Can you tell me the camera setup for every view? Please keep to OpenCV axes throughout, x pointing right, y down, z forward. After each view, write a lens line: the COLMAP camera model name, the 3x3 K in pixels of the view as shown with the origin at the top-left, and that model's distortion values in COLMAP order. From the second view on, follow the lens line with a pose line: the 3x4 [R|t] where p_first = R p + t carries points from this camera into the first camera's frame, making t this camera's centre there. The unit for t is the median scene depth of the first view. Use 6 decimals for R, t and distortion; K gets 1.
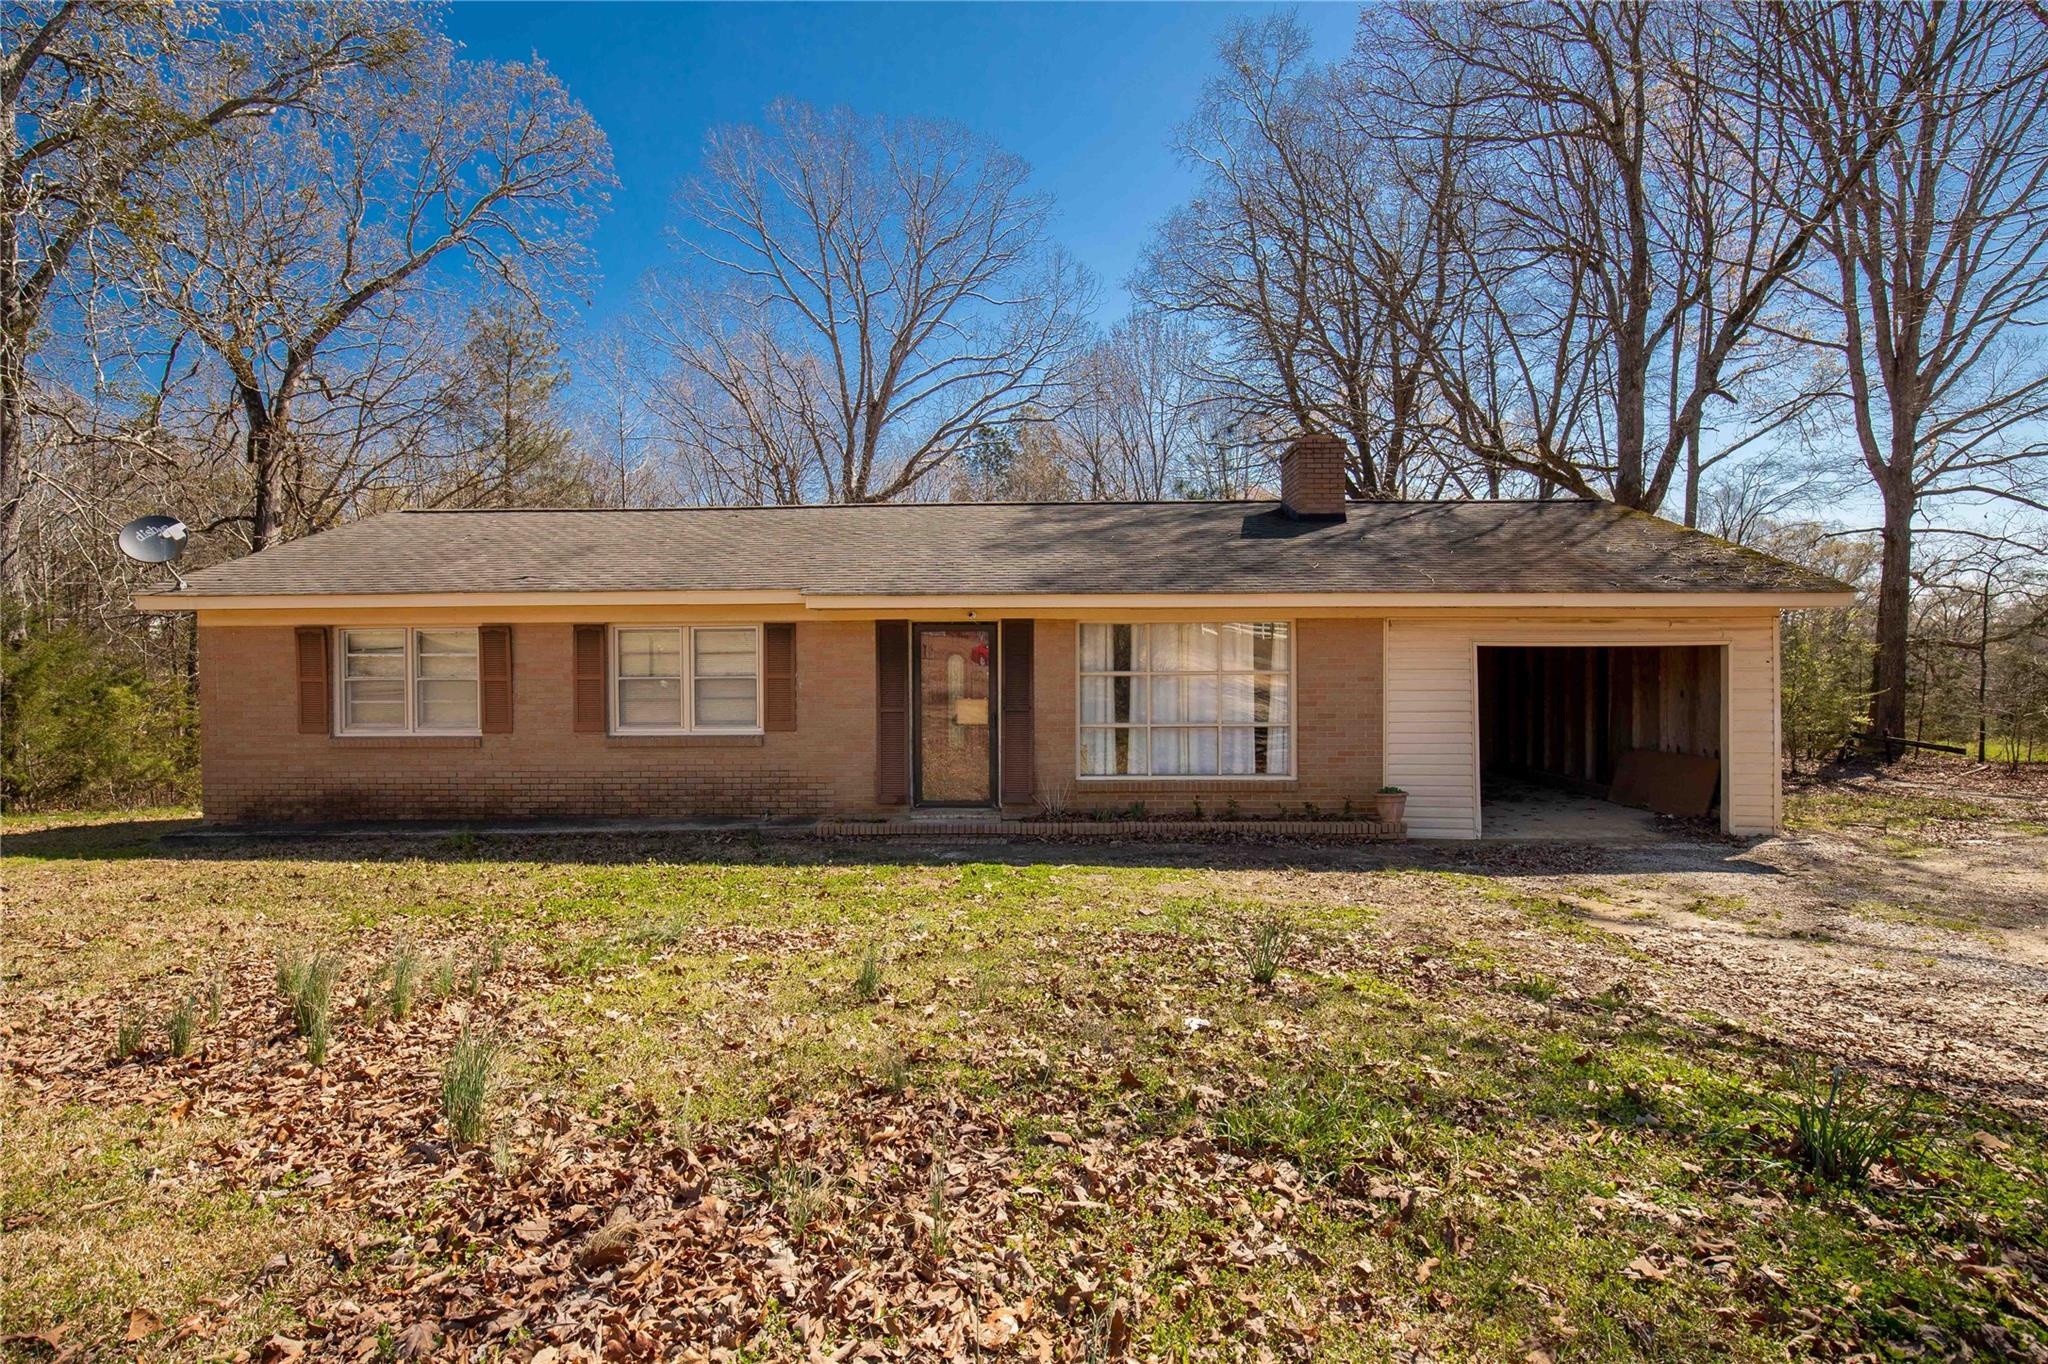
lens RADIAL K [[1009.4, 0, 1024.0], [0, 1009.4, 682.0], [0, 0, 1]] dist [-0.016379, -0.000109]
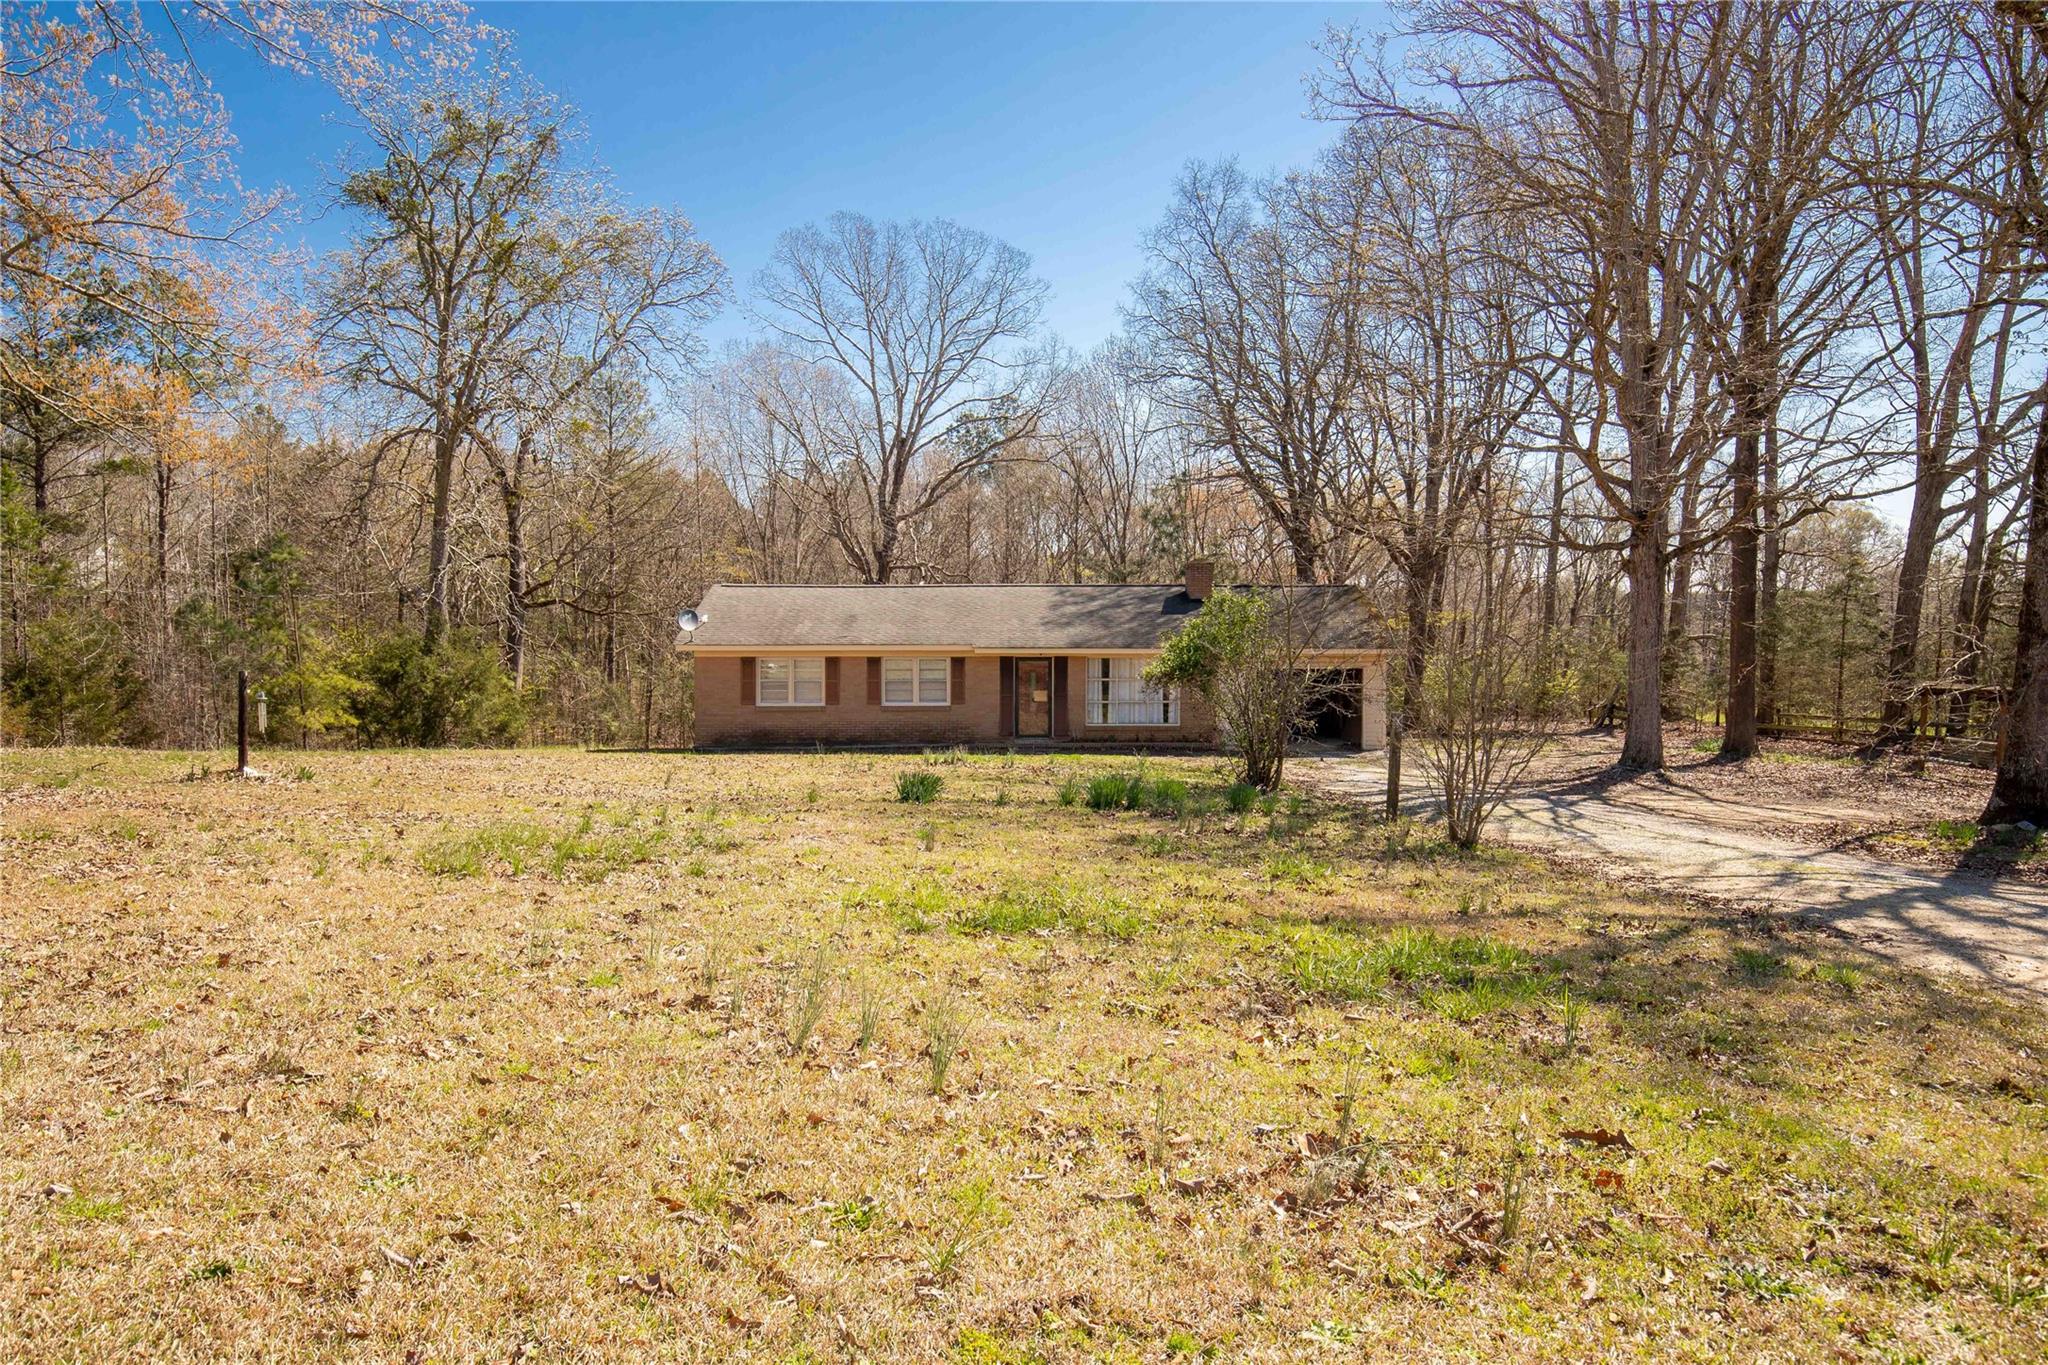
lens RADIAL K [[1239.7, 0, 1024.0], [0, 1239.7, 682.5], [0, 0, 1]] dist [0.000557, 0.000031]
pose [[0.999045, 0.004081, 0.043503, -0.211288], [-0.005597, 0.999379, 0.034788, -0.098619], [-0.043334, -0.034998, 0.998447, -1.807154]]
